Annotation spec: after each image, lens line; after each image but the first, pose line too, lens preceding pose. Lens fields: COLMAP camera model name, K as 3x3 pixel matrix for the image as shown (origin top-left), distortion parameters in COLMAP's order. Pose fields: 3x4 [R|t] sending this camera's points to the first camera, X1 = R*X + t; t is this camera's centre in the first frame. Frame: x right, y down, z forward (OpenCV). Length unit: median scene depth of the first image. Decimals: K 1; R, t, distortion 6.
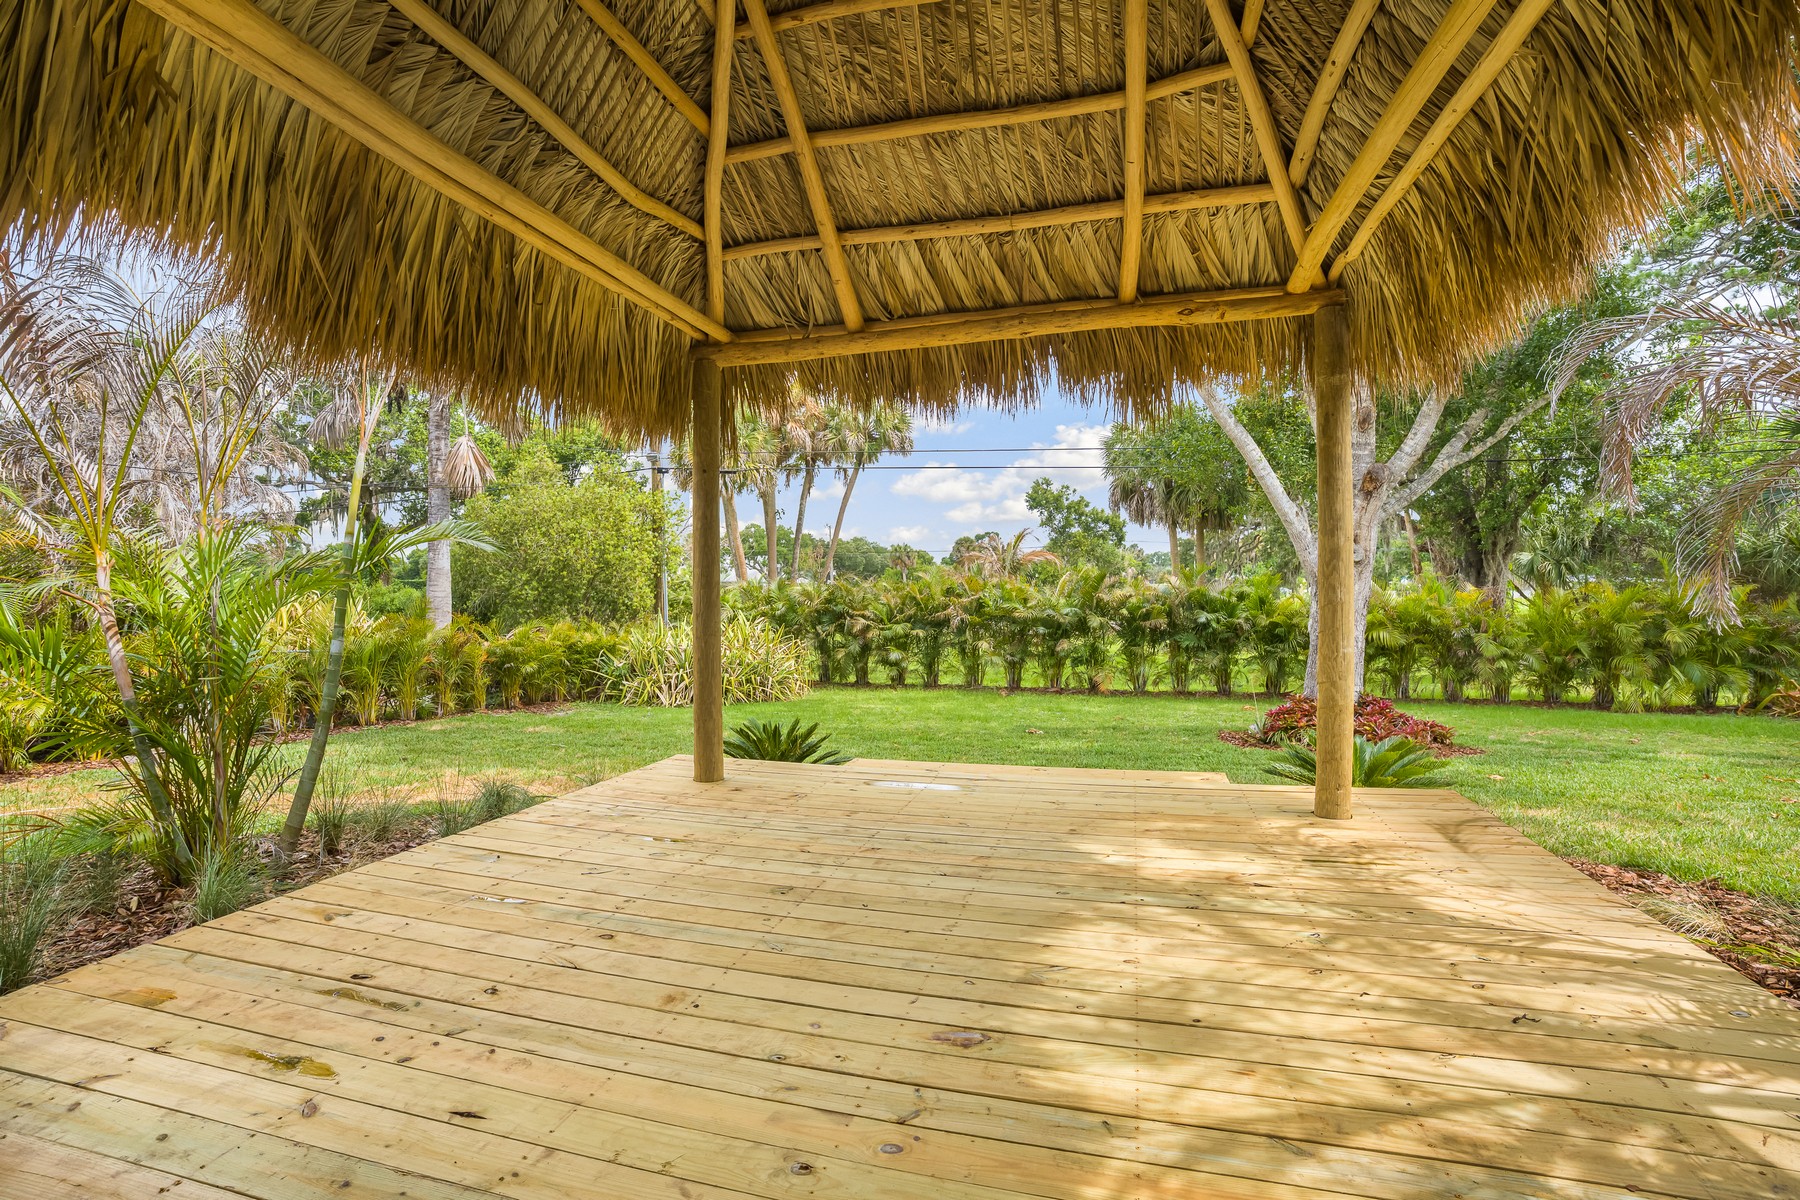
lens RADIAL K [[817.1, 0, 895.9], [0, 817.1, 599.3], [0, 0, 1]] dist [-0.024820, 0.004242]
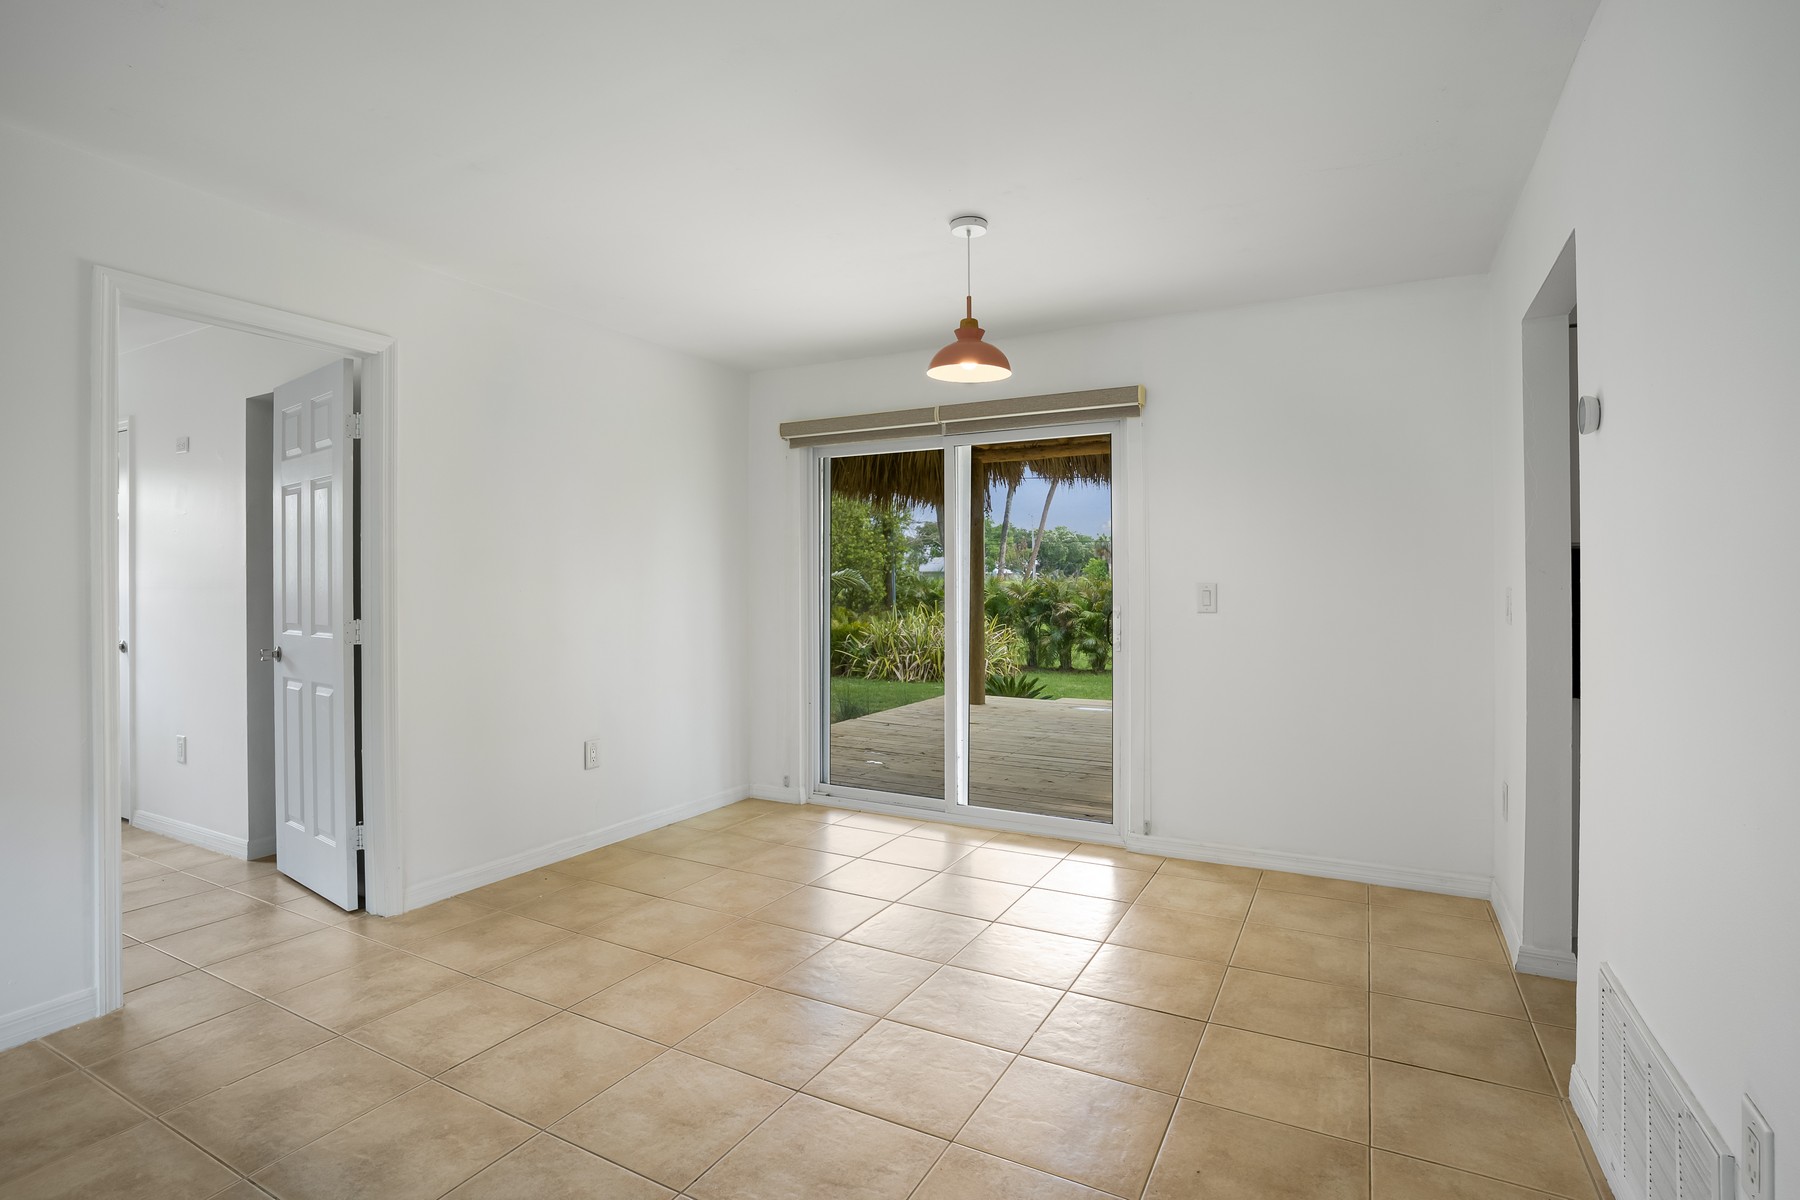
lens RADIAL K [[859.7, 0, 893.5], [0, 859.7, 596.8], [0, 0, 1]] dist [0.000697, -0.000003]
pose [[0.971619, 0.006443, -0.236463, 0.008130], [-0.003079, 0.999889, 0.014595, -0.012392], [0.236530, -0.013452, 0.971531, -0.221242]]
